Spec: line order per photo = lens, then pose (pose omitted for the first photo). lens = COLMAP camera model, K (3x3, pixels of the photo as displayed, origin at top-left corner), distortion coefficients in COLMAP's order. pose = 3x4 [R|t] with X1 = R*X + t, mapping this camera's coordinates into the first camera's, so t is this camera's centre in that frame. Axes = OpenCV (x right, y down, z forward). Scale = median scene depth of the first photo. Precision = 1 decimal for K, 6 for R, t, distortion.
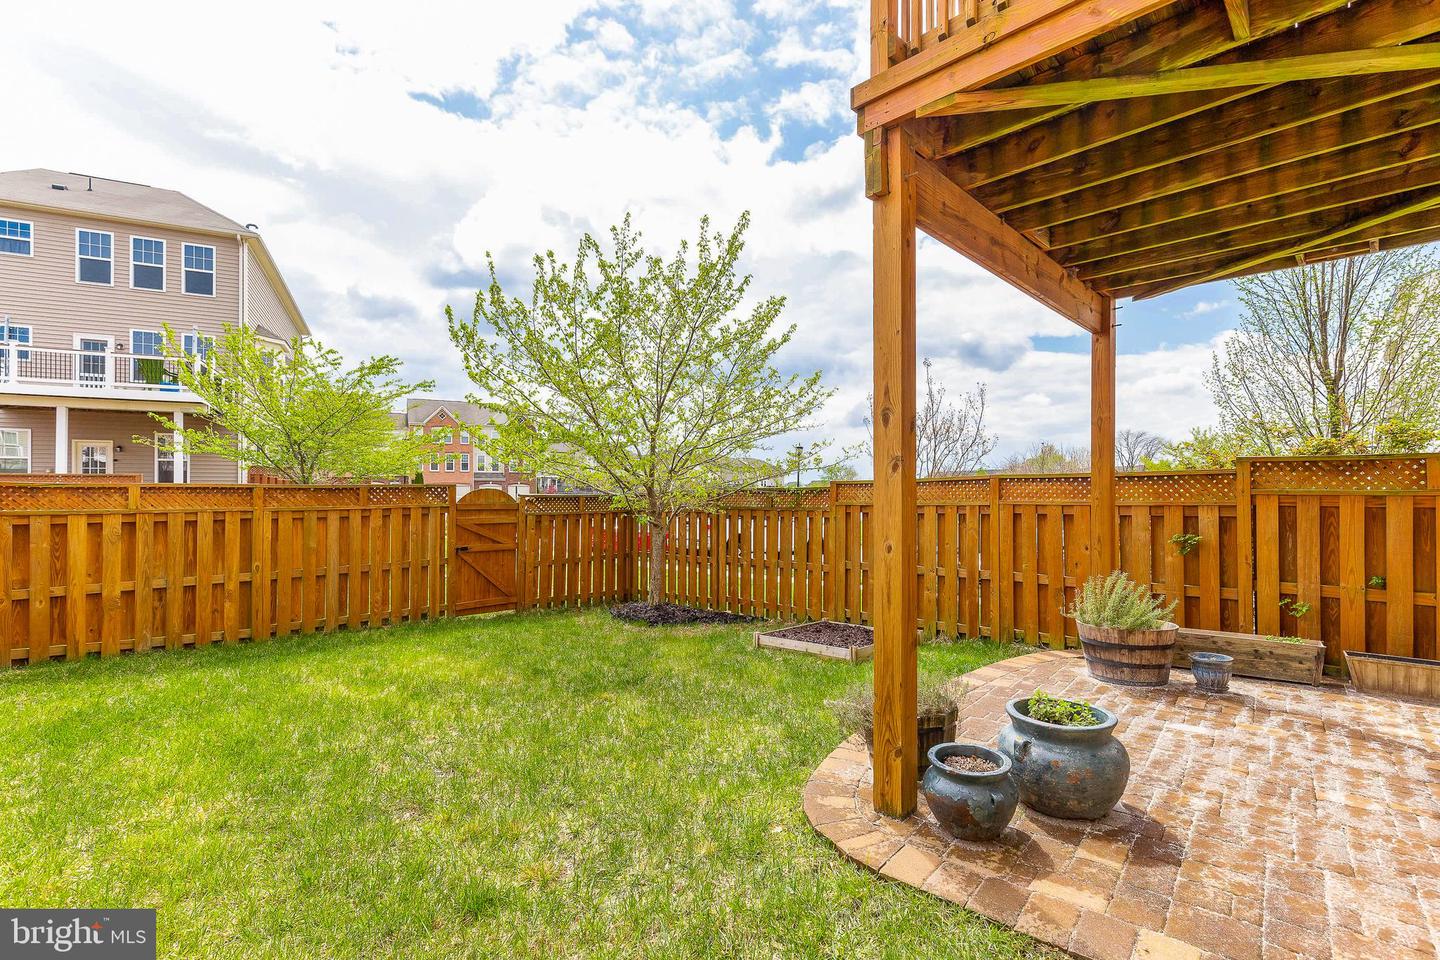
lens RADIAL K [[694.4, 0, 674.4], [0, 694.4, 492.2], [0, 0, 1]] dist [0.009571, -0.001760]
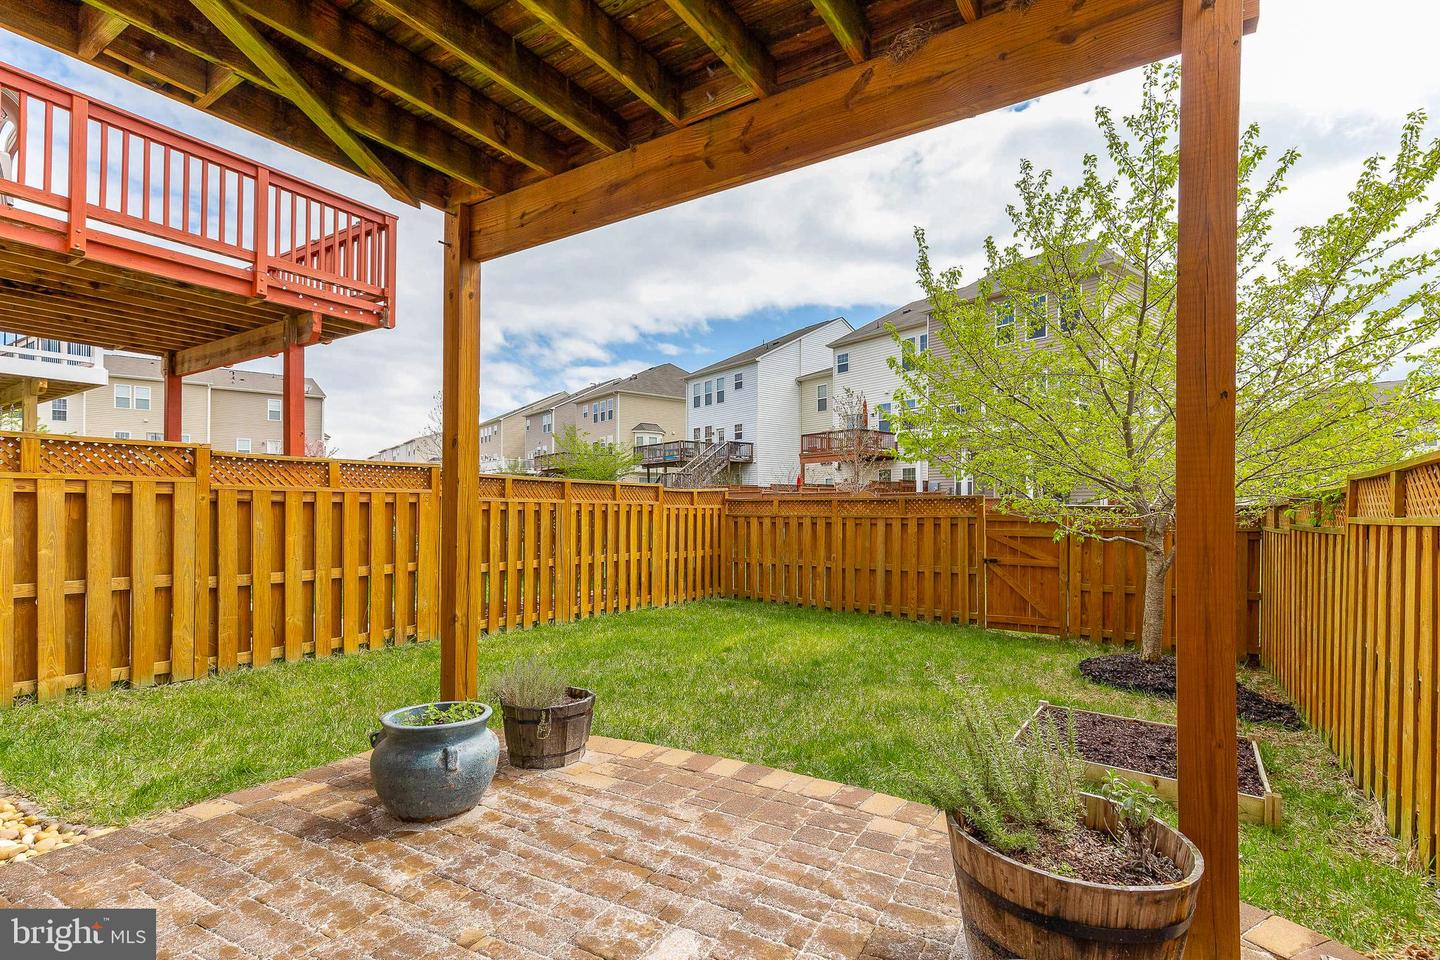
lens RADIAL K [[694.4, 0, 733.8], [0, 694.4, 509.7], [0, 0, 1]] dist [0.009571, -0.001760]
pose [[0.191937, 0.003698, -0.981400, 0.990609], [-0.003807, 0.999988, 0.003023, 0.012847], [0.981400, 0.003156, 0.191949, 0.754413]]
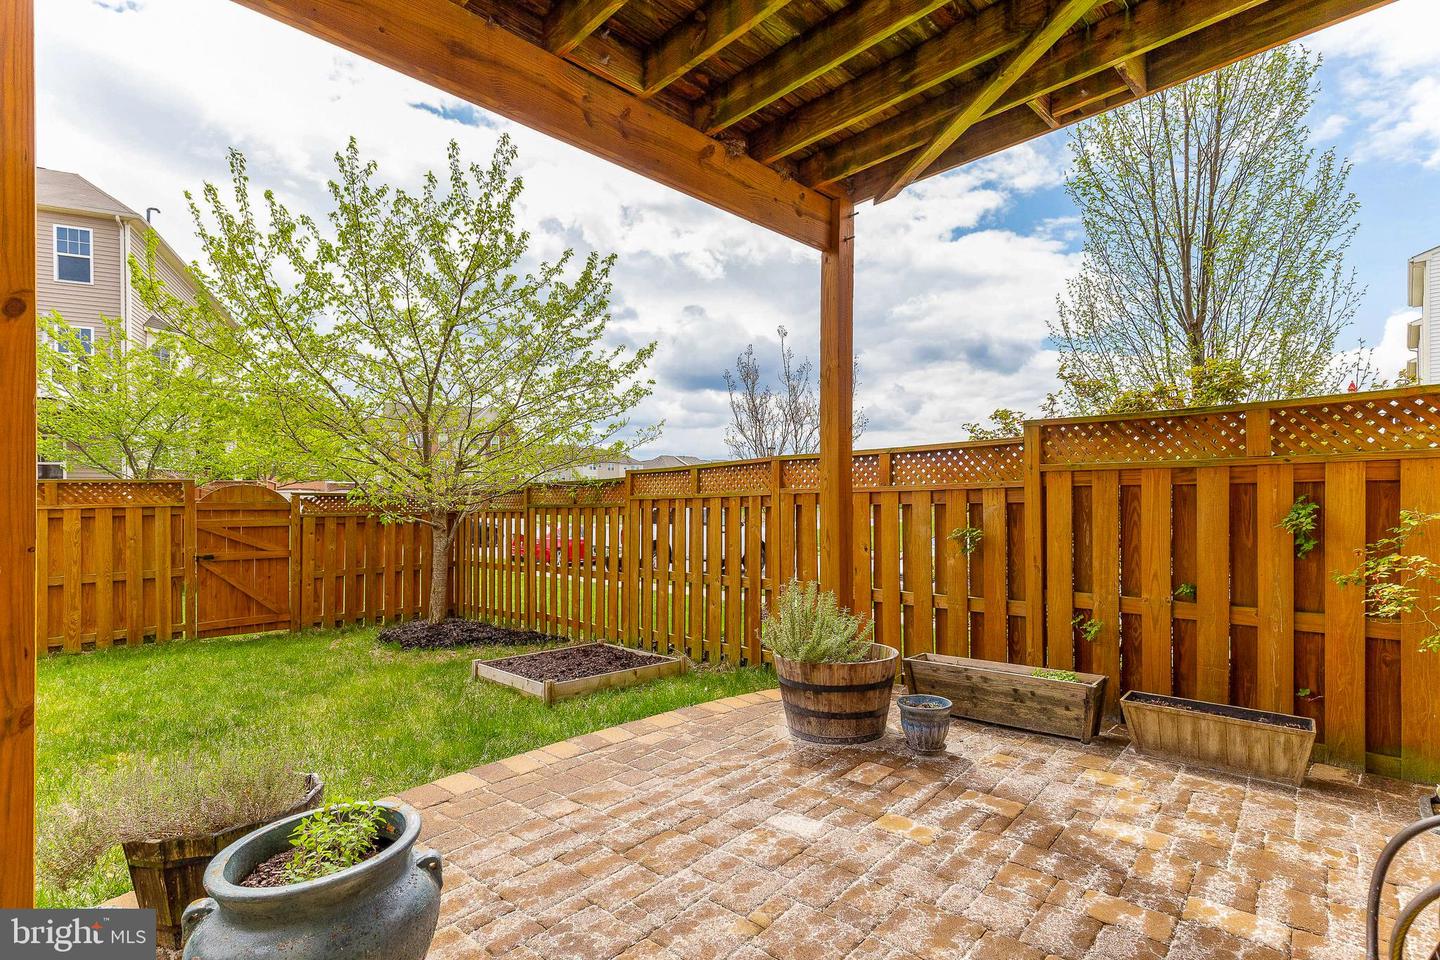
lens RADIAL K [[694.4, 0, 722.2], [0, 694.4, 508.1], [0, 0, 1]] dist [0.009571, -0.001760]
pose [[0.999869, -0.008113, -0.014024, 0.542866], [0.008231, 0.999931, 0.008326, 0.034942], [0.013955, -0.008440, 0.999867, 0.293544]]
